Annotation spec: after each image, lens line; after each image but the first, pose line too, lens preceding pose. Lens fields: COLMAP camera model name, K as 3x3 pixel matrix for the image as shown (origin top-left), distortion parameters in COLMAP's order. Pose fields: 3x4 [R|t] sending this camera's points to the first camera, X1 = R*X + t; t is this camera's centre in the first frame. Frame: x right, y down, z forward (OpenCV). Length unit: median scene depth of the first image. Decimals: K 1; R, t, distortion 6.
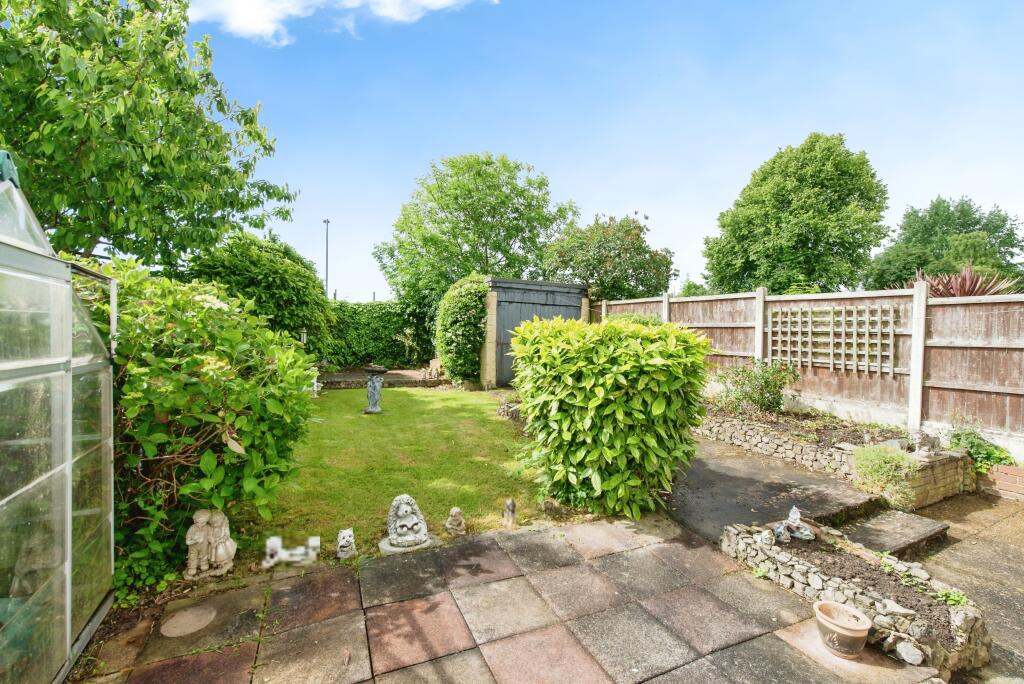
lens RADIAL K [[428.0, 0, 511.5], [0, 428.0, 340.4], [0, 0, 1]] dist [0.002639, 0.000231]
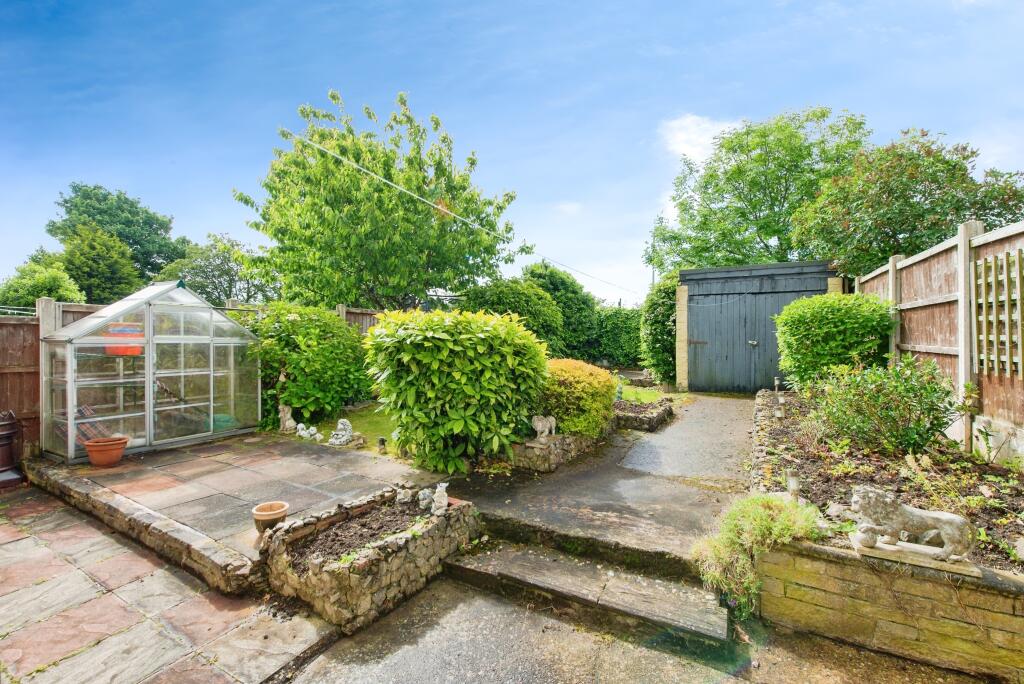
lens RADIAL K [[428.0, 0, 510.7], [0, 428.0, 341.7], [0, 0, 1]] dist [0.002639, 0.000231]
pose [[0.568374, -0.018985, -0.822551, 0.504664], [0.004221, 0.999788, -0.020160, 0.022932], [0.822760, 0.007987, 0.568333, 0.173605]]
